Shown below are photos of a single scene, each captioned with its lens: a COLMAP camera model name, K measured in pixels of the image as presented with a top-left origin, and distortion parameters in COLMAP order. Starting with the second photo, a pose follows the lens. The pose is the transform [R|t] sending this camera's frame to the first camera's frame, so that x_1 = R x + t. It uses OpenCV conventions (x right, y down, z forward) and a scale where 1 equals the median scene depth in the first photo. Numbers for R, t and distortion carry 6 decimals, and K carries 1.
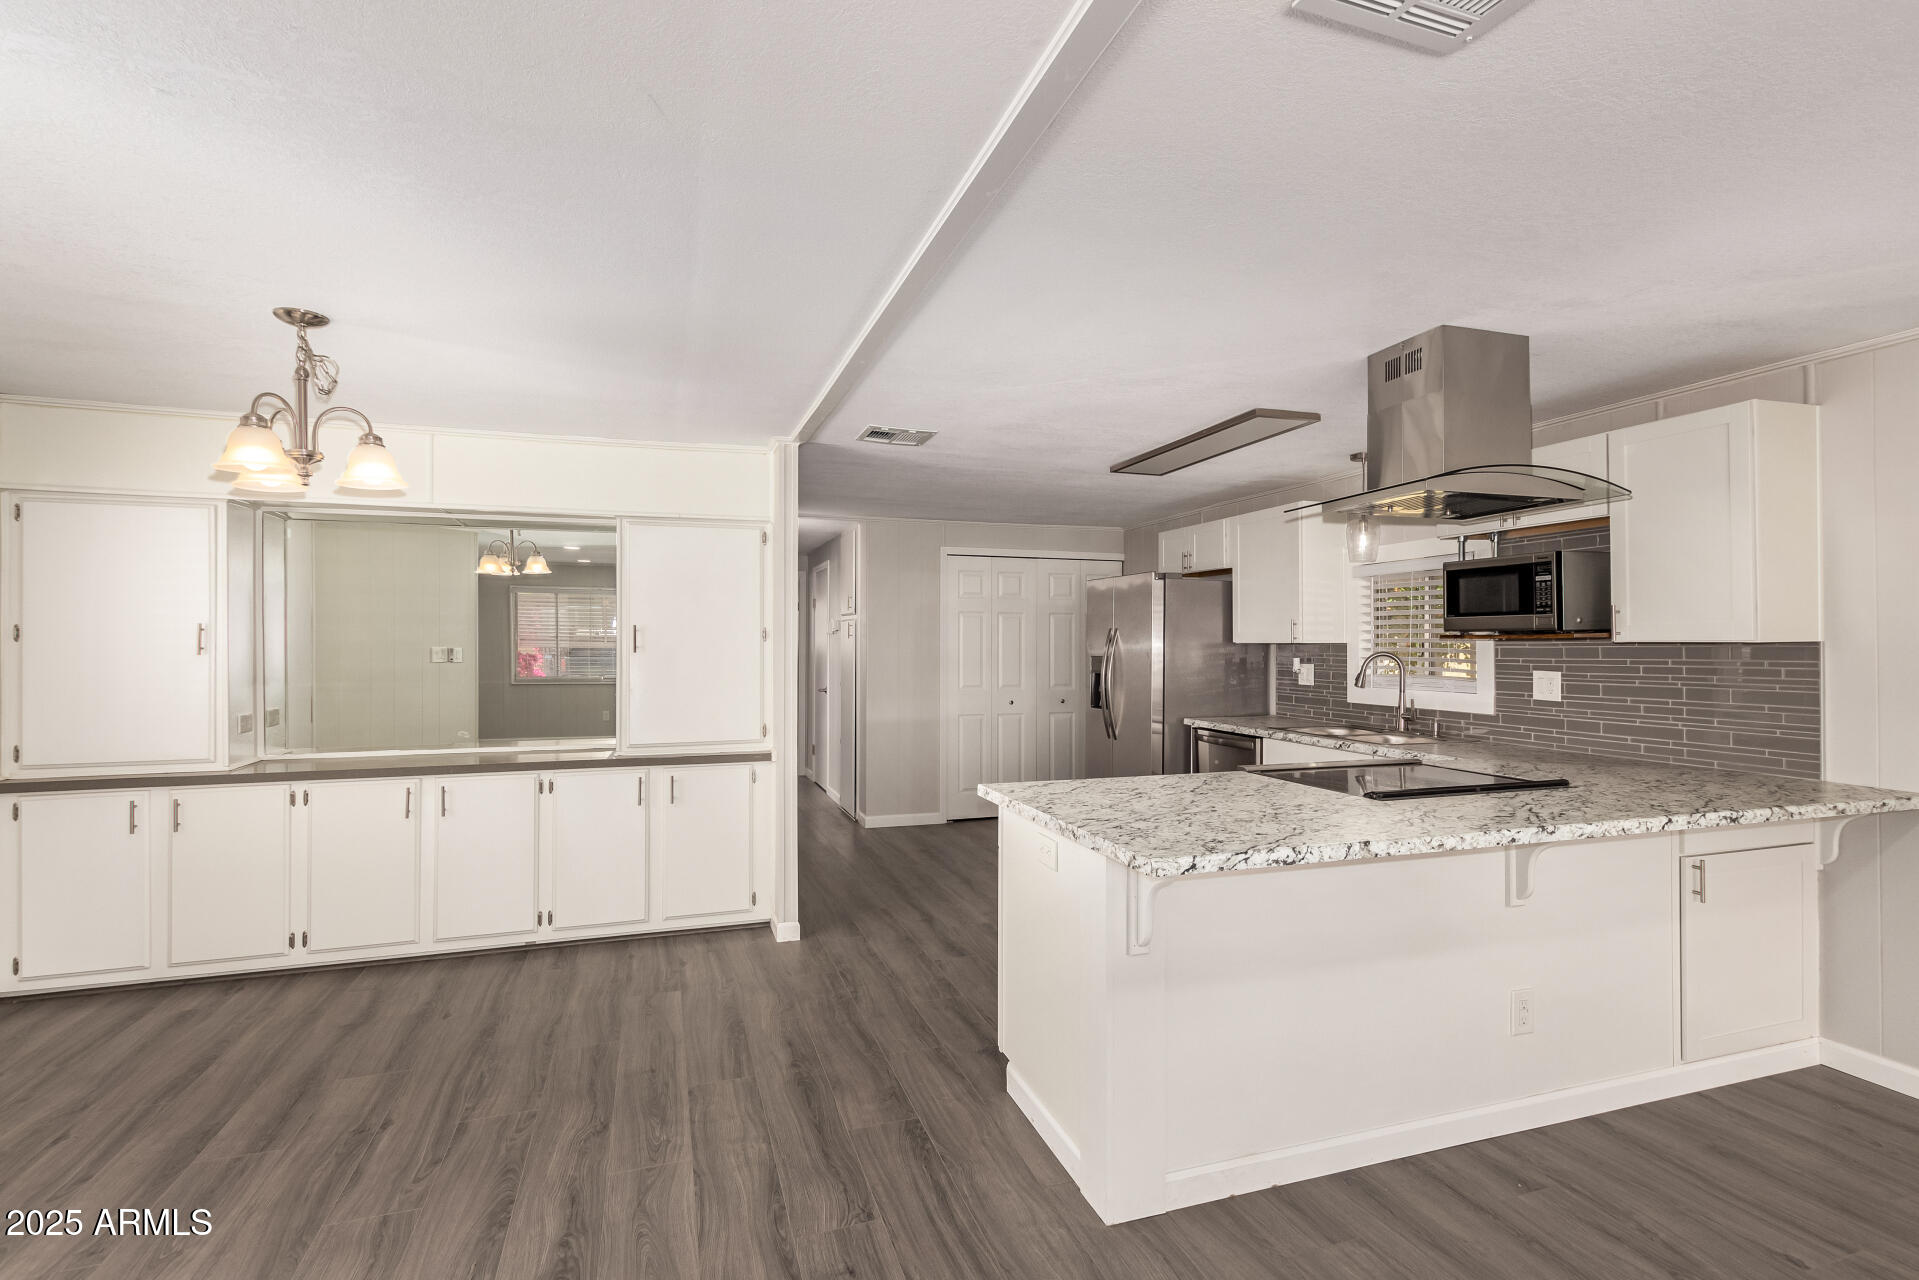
lens RADIAL K [[877.0, 0, 979.3], [0, 877.0, 638.1], [0, 0, 1]] dist [0.001751, -0.004724]
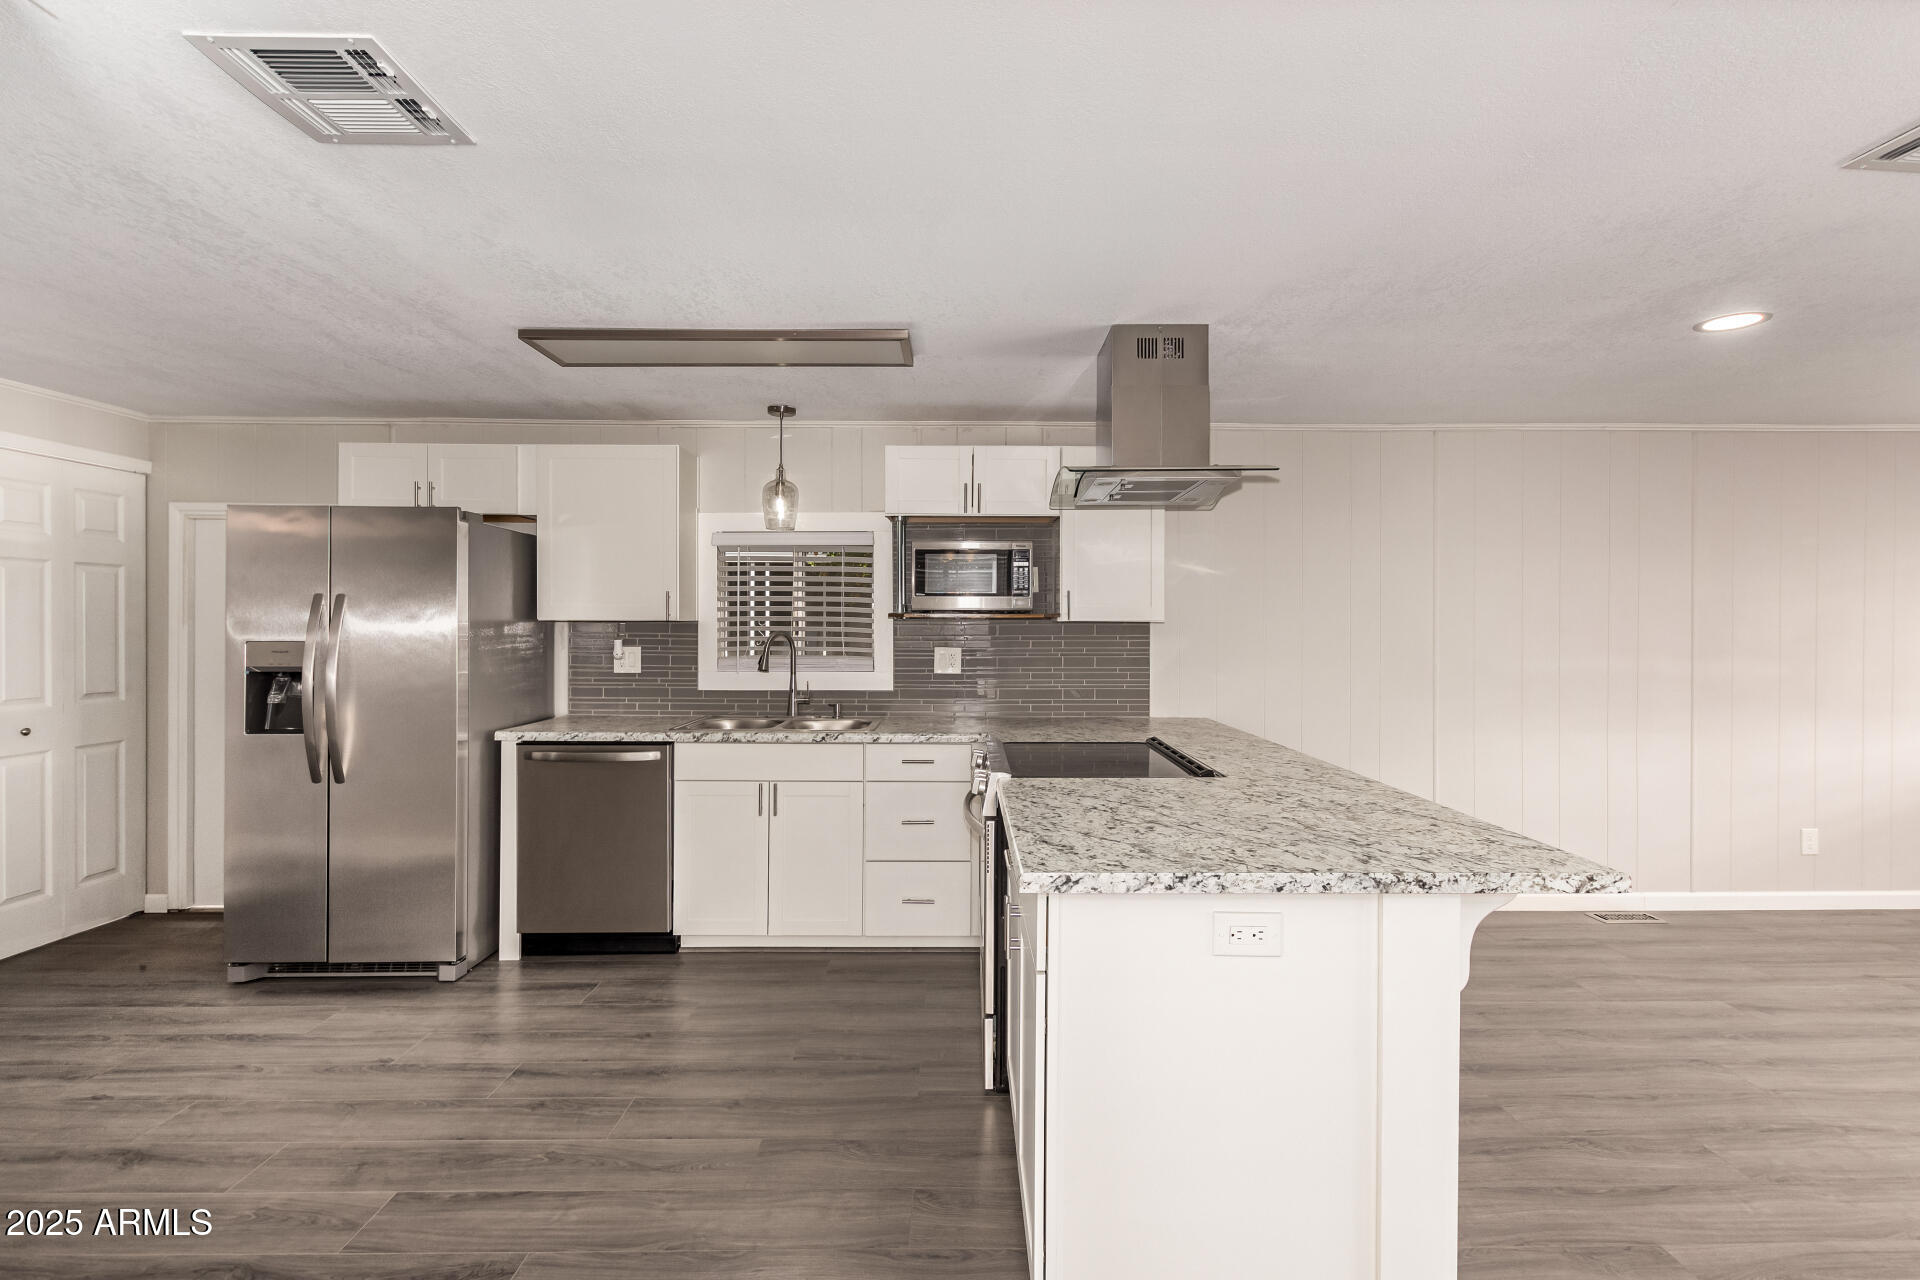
lens RADIAL K [[877.4, 0, 955.8], [0, 877.4, 626.4], [0, 0, 1]] dist [0.001751, -0.004724]
pose [[0.327269, 0.002286, 0.944928, -0.335306], [-0.009315, 0.999956, 0.000807, 0.008655], [-0.944885, -0.009066, 0.327276, 0.531404]]
